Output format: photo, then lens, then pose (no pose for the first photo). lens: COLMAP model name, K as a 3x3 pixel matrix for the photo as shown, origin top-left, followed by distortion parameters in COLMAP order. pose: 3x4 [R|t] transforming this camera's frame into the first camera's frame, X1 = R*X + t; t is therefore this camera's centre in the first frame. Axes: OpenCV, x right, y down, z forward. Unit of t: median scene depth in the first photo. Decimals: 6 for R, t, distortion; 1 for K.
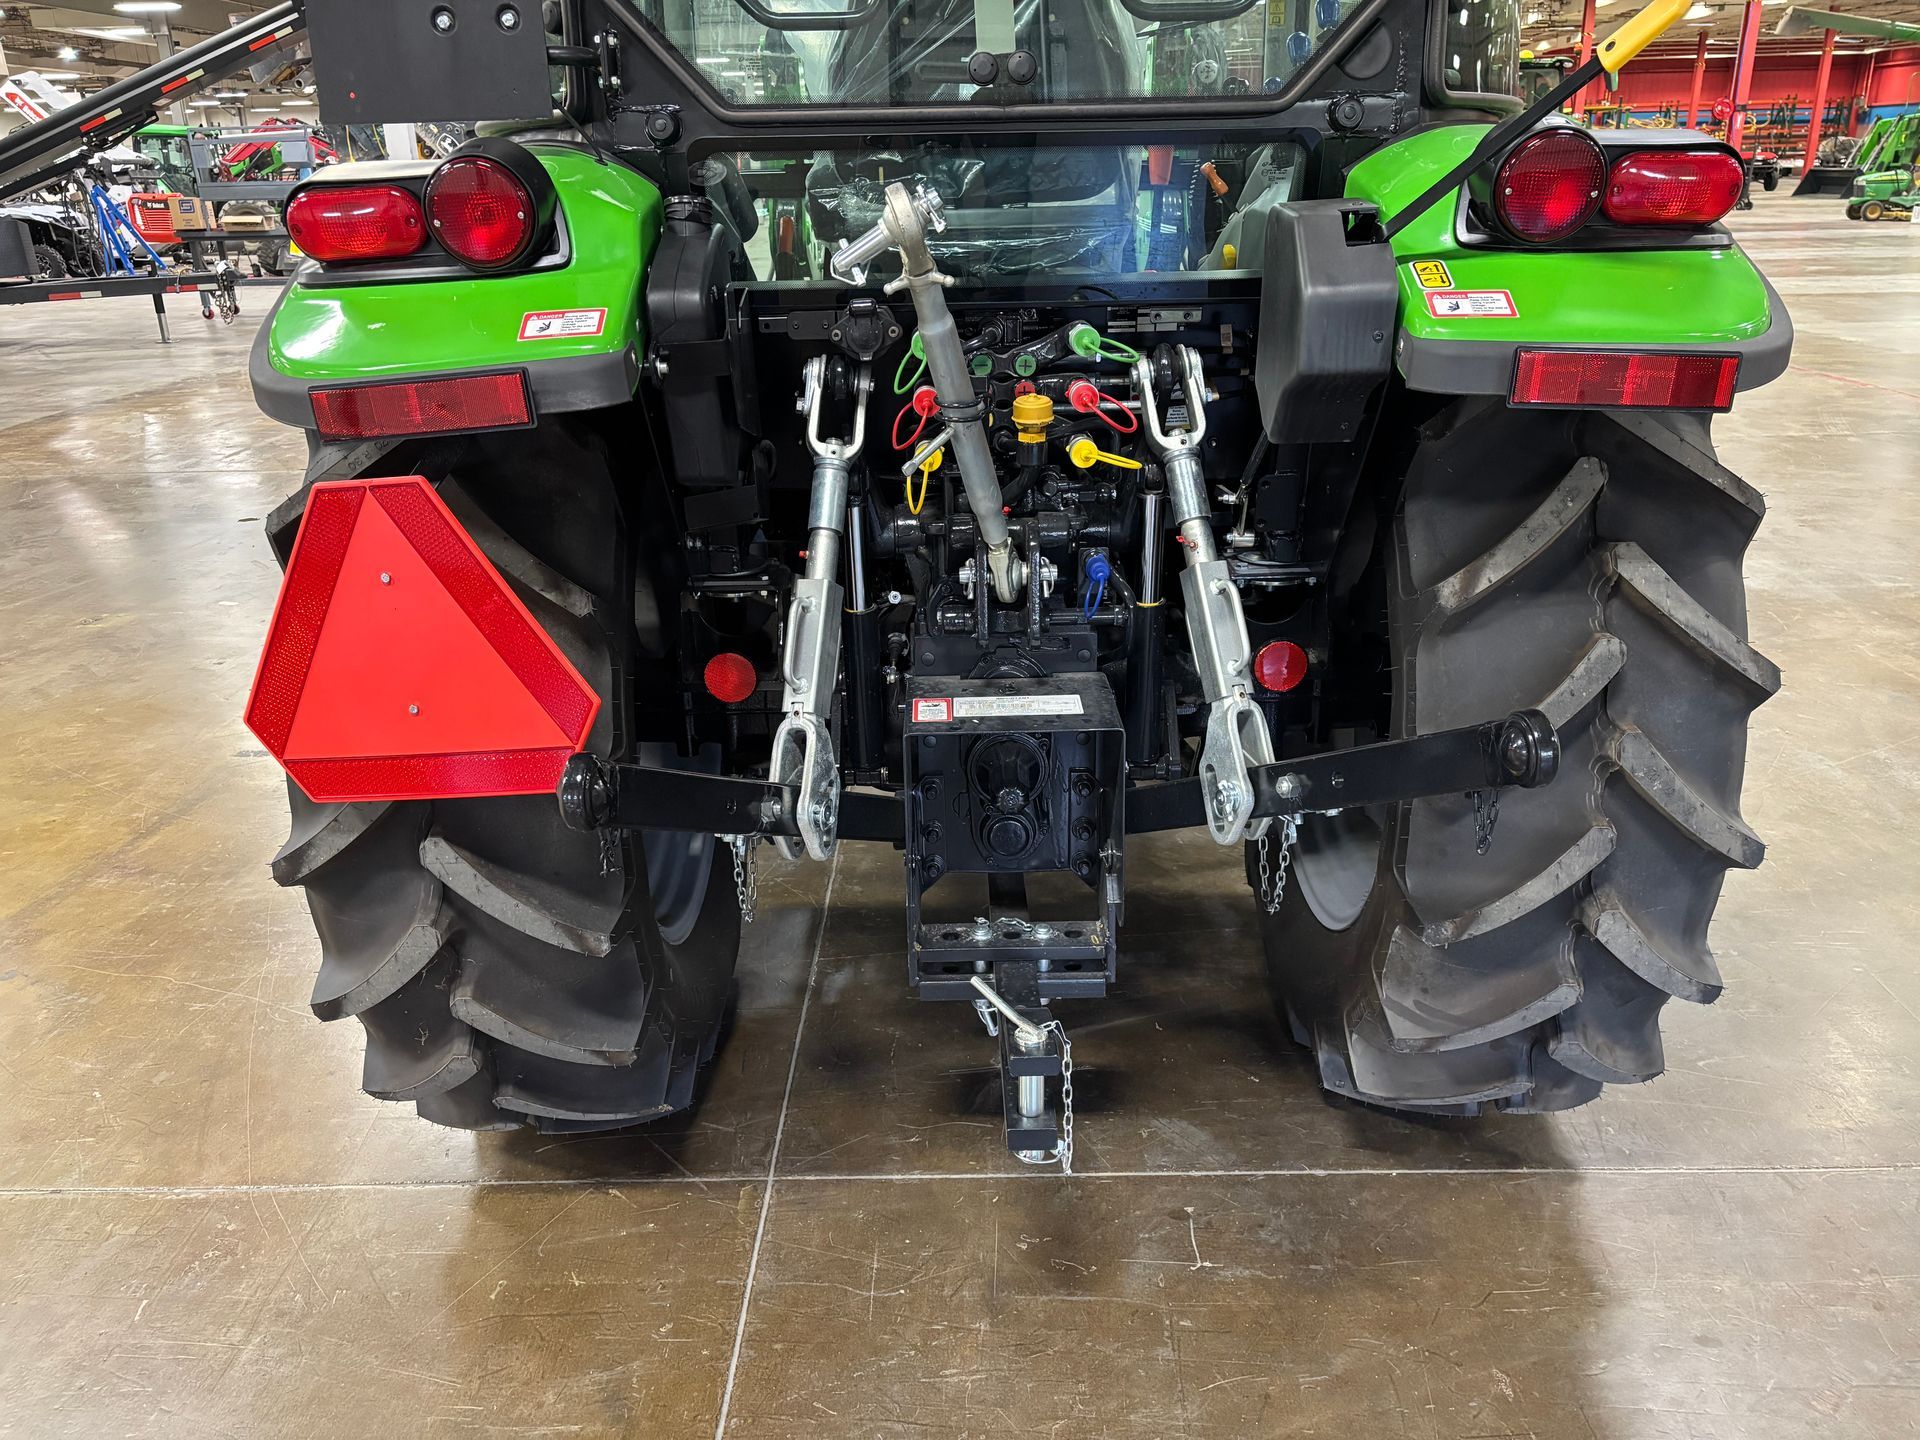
lens RADIAL K [[1401.4, 0, 952.9], [0, 1401.4, 714.6], [0, 0, 1]] dist [0.067209, -0.079423]
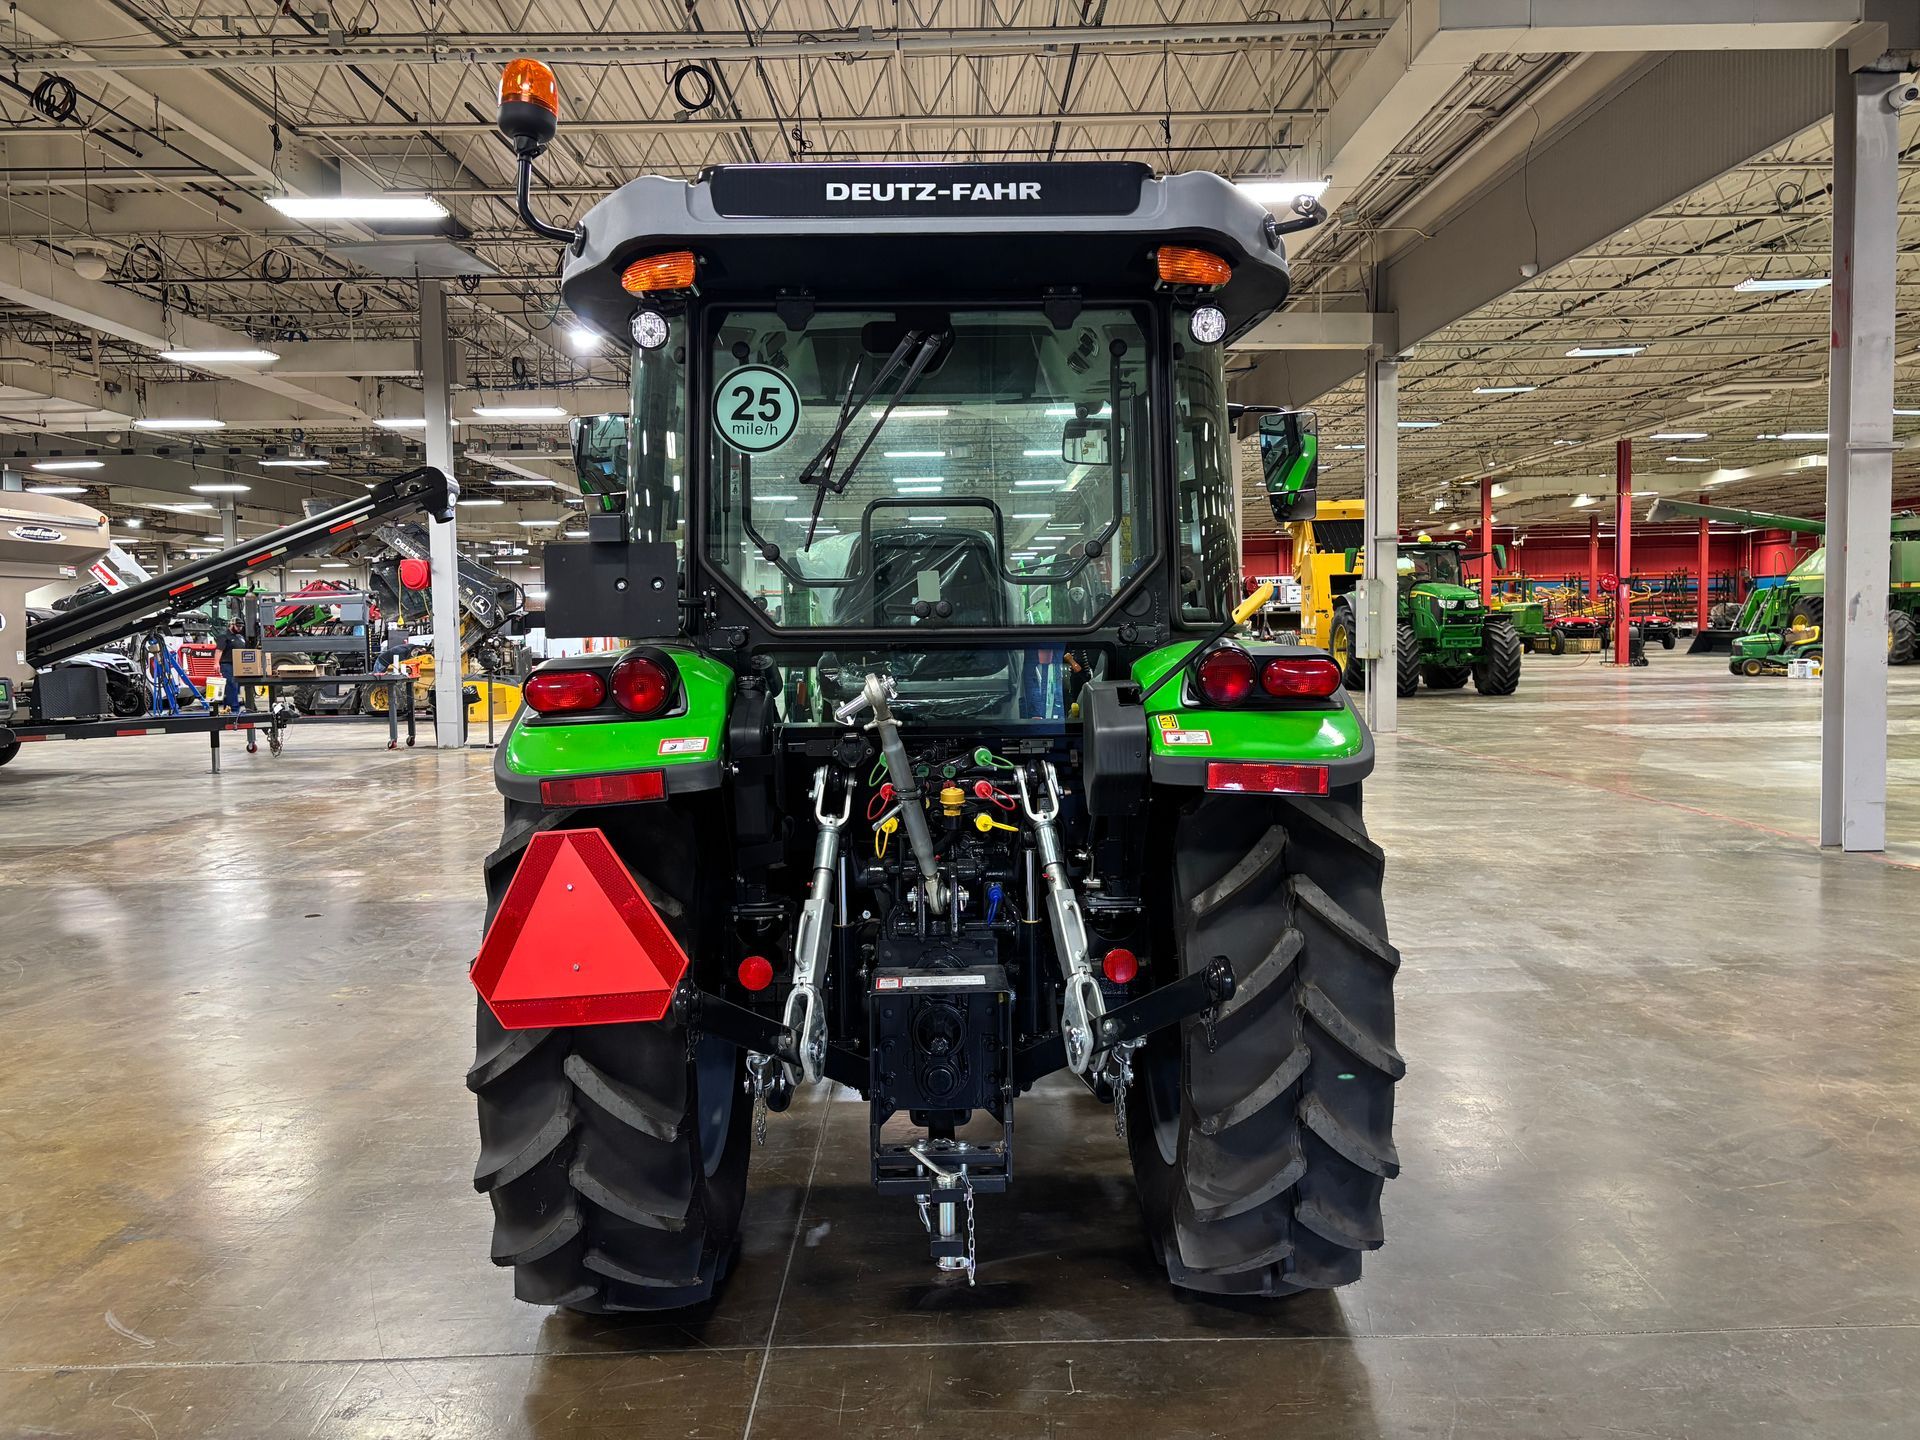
lens RADIAL K [[1401.4, 0, 952.9], [0, 1401.4, 714.6], [0, 0, 1]] dist [0.067209, -0.079423]
pose [[0.999871, 0.005335, 0.015178, 0.030920], [-0.000575, 0.954662, -0.297690, 0.176214], [-0.016078, 0.297643, 0.954542, -0.584845]]
